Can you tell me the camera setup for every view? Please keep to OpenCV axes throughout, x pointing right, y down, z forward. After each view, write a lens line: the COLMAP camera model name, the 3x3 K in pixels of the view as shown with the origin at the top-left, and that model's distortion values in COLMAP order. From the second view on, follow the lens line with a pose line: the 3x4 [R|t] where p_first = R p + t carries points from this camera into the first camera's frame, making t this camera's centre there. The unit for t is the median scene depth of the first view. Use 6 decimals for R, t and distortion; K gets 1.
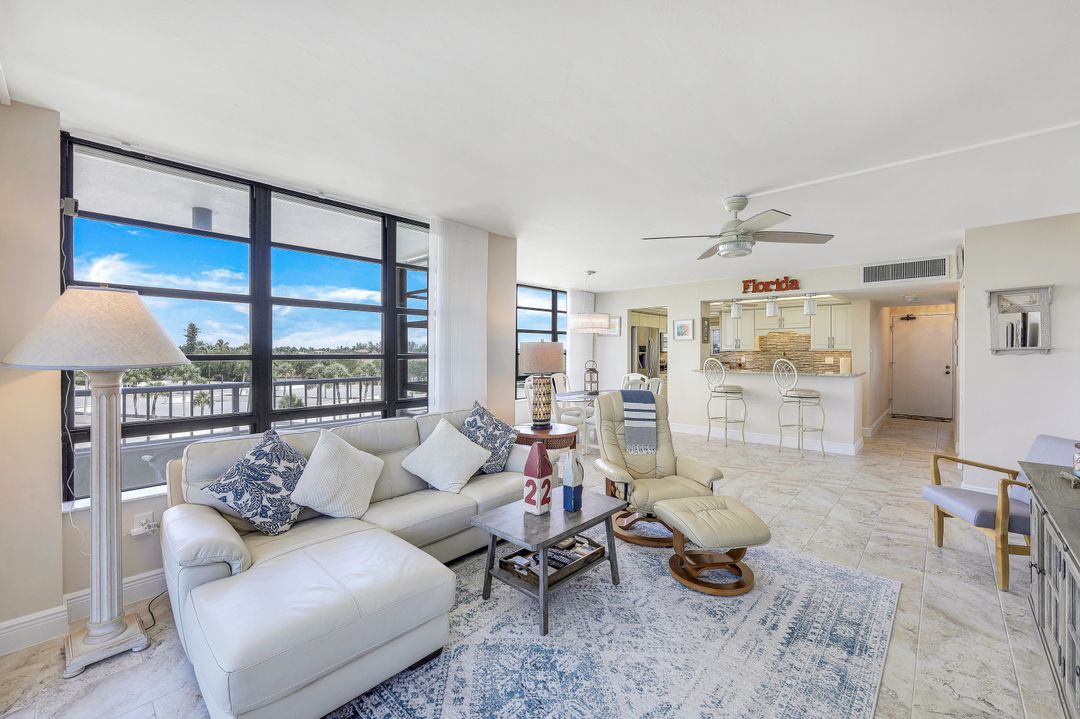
lens RADIAL K [[437.6, 0, 536.2], [0, 437.6, 354.8], [0, 0, 1]] dist [-0.000634, -0.000024]
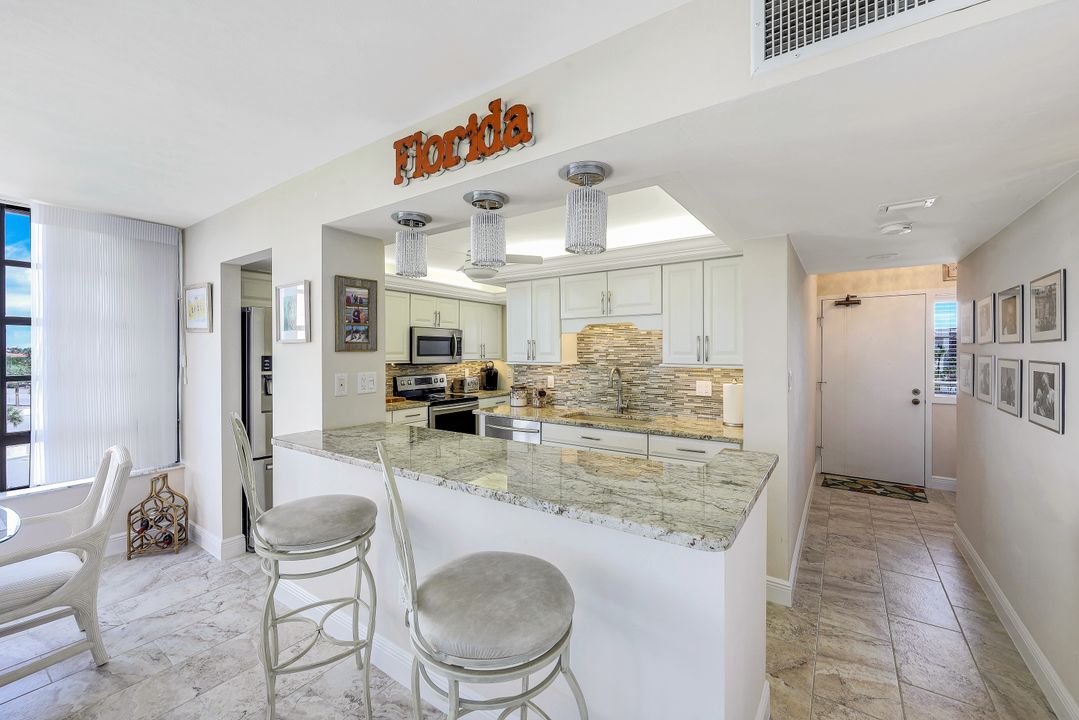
lens RADIAL K [[439.2, 0, 537.6], [0, 439.2, 354.0], [0, 0, 1]] dist [0.002954, 0.000384]
pose [[0.989928, -0.002780, 0.141546, 0.483469], [0.003177, 0.999992, -0.002574, -0.023232], [-0.141538, 0.002997, 0.989928, 0.637324]]
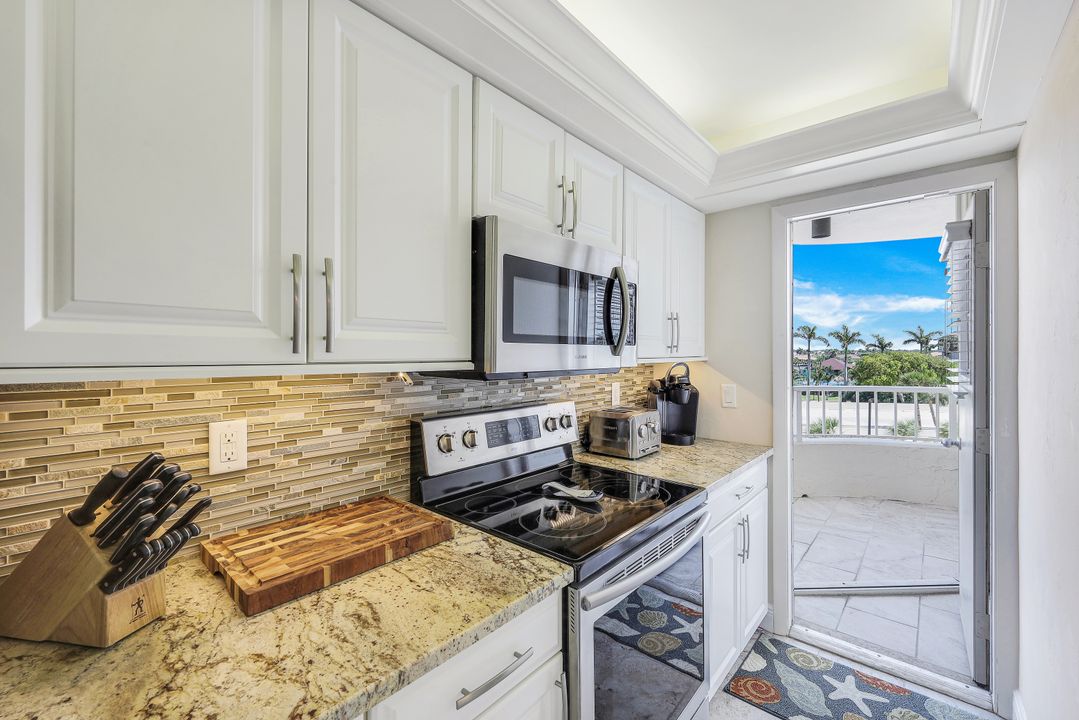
lens RADIAL K [[451.4, 0, 539.0], [0, 451.4, 354.1], [0, 0, 1]] dist [-0.000864, -0.000107]
pose [[0.999368, 0.000232, 0.035538, 0.400257], [0.000022, 0.999974, -0.007169, -0.016372], [-0.035539, 0.007165, 0.999343, 1.186605]]
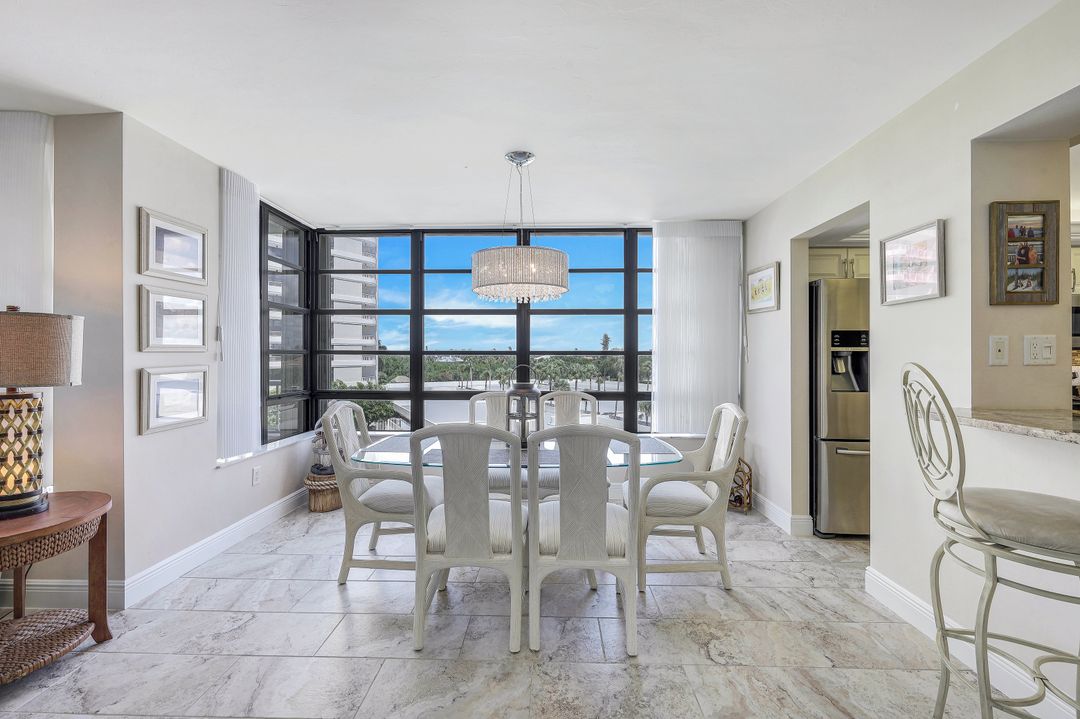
lens RADIAL K [[437.6, 0, 536.2], [0, 437.6, 354.8], [0, 0, 1]] dist [-0.000634, -0.000024]
pose [[0.664764, -0.002200, -0.747050, 0.391468], [-0.007960, 0.999918, -0.010028, 0.006454], [0.747011, 0.012612, 0.664692, 0.633963]]
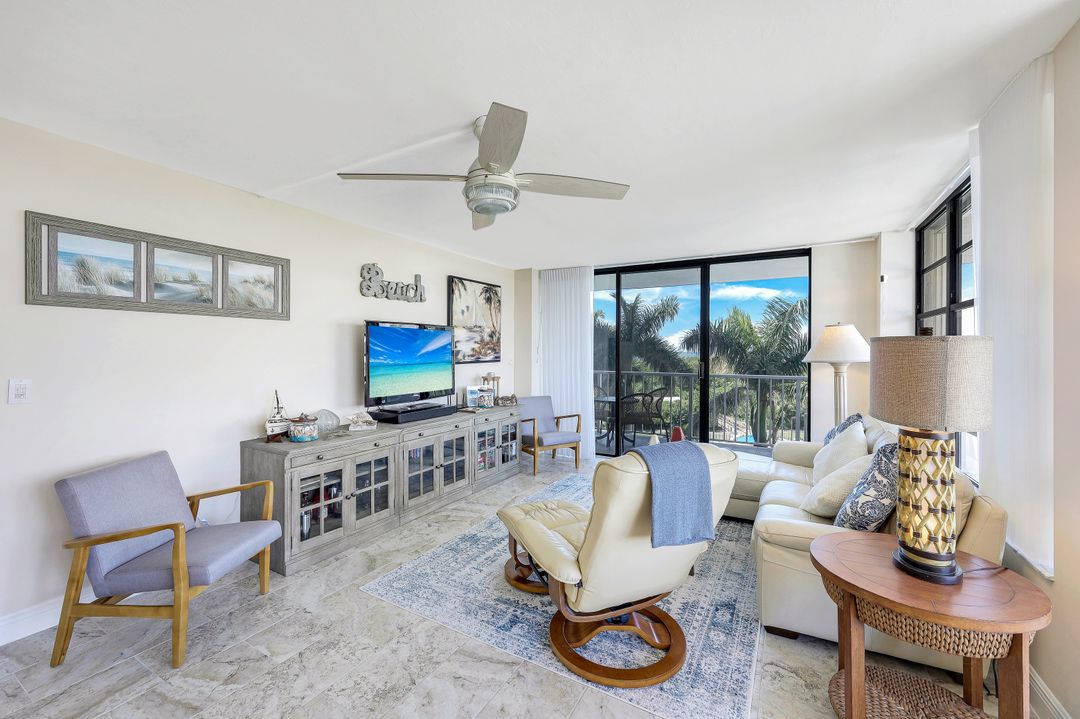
lens RADIAL K [[439.4, 0, 539.6], [0, 439.4, 350.6], [0, 0, 1]] dist [0.011030, 0.000219]
pose [[-0.972952, -0.001557, -0.231002, 0.239487], [-0.003675, 0.999955, 0.008742, -0.012168], [0.230978, 0.009355, -0.972914, 0.744830]]
